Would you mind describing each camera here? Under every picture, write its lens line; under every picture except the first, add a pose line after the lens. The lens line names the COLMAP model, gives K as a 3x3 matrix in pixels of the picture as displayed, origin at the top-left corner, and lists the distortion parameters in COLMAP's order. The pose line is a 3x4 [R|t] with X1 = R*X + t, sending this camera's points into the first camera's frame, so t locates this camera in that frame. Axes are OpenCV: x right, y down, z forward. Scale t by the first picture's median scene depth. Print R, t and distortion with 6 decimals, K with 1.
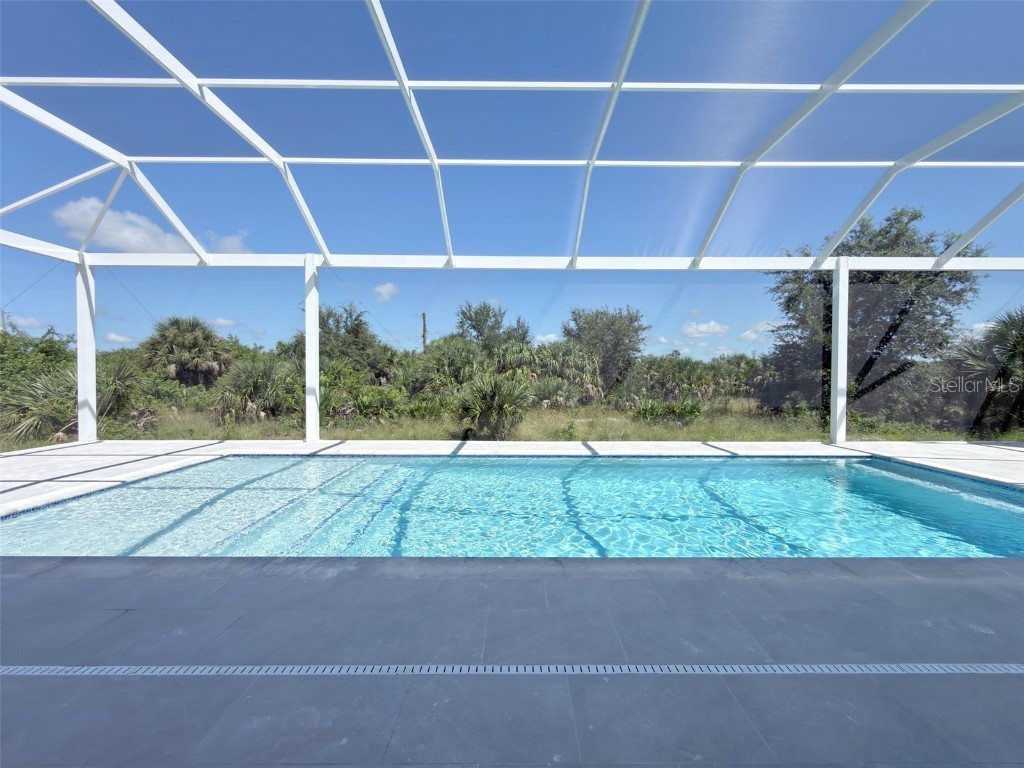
lens RADIAL K [[416.2, 0, 521.4], [0, 416.2, 364.2], [0, 0, 1]] dist [-0.002008, -0.000048]
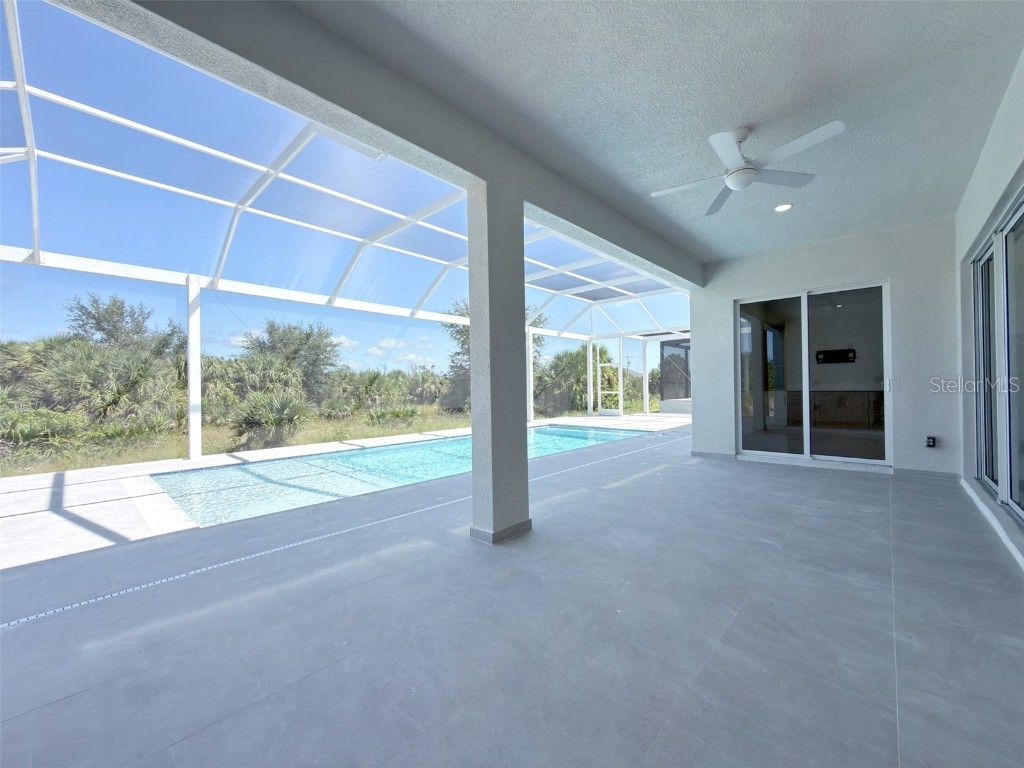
lens RADIAL K [[416.2, 0, 507.3], [0, 416.2, 384.3], [0, 0, 1]] dist [-0.002008, -0.000048]
pose [[0.676321, -0.008055, 0.736563, -0.230039], [-0.006326, 0.999840, 0.016743, -0.005734], [-0.736580, -0.015983, 0.676161, -0.077623]]
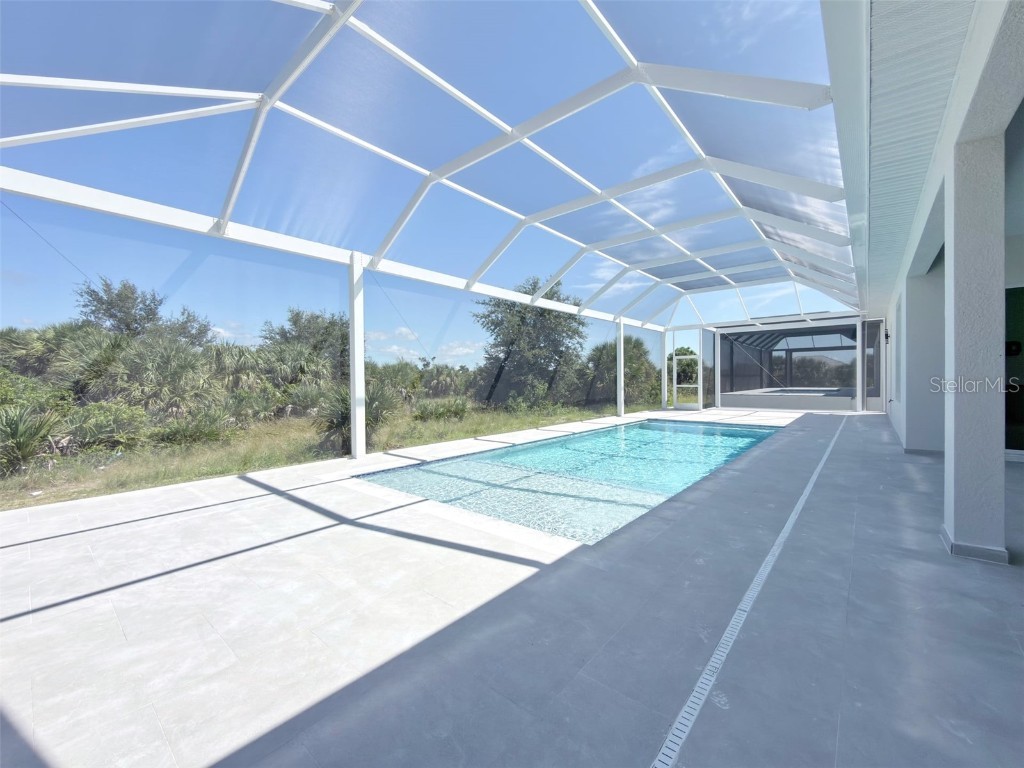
lens RADIAL K [[416.2, 0, 501.0], [0, 416.2, 389.0], [0, 0, 1]] dist [-0.002008, -0.000048]
pose [[0.642962, -0.027853, 0.765392, -0.313019], [-0.010809, 0.998909, 0.045431, -0.003791], [-0.765822, -0.037484, 0.641959, 0.053286]]
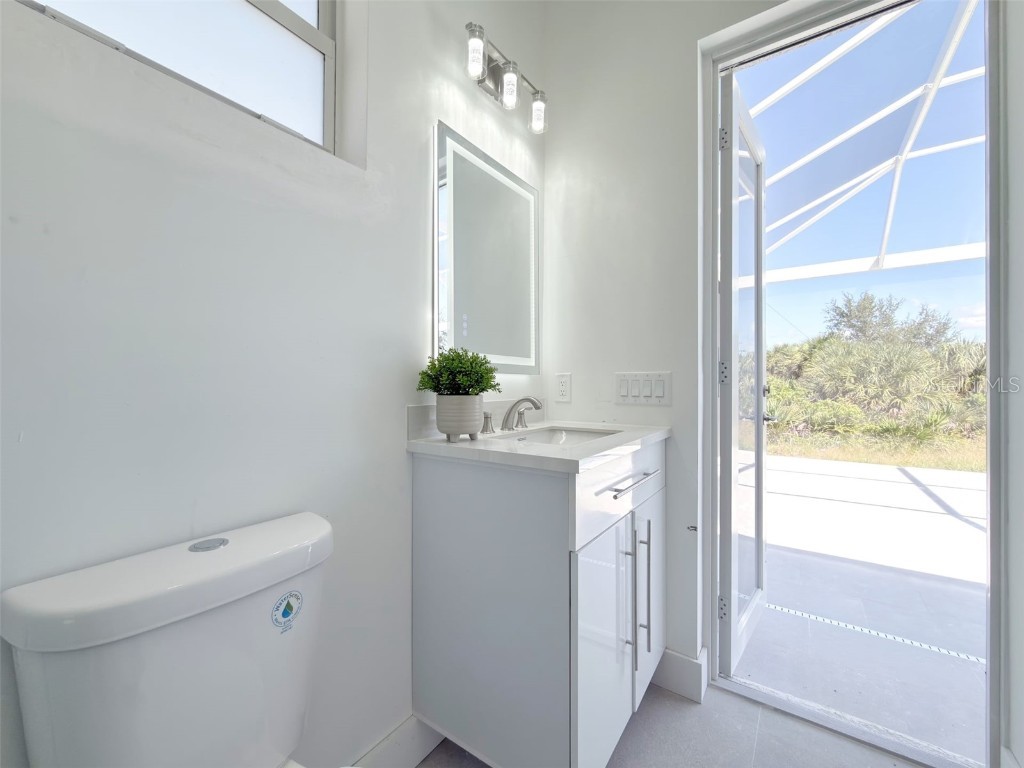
lens RADIAL K [[416.2, 0, 515.0], [0, 416.2, 382.7], [0, 0, 1]] dist [-0.002008, -0.000048]
pose [[0.833216, -0.003901, -0.552935, -0.286537], [0.018301, 0.999622, 0.020526, -0.008097], [0.552645, -0.027222, 0.832972, -0.053626]]
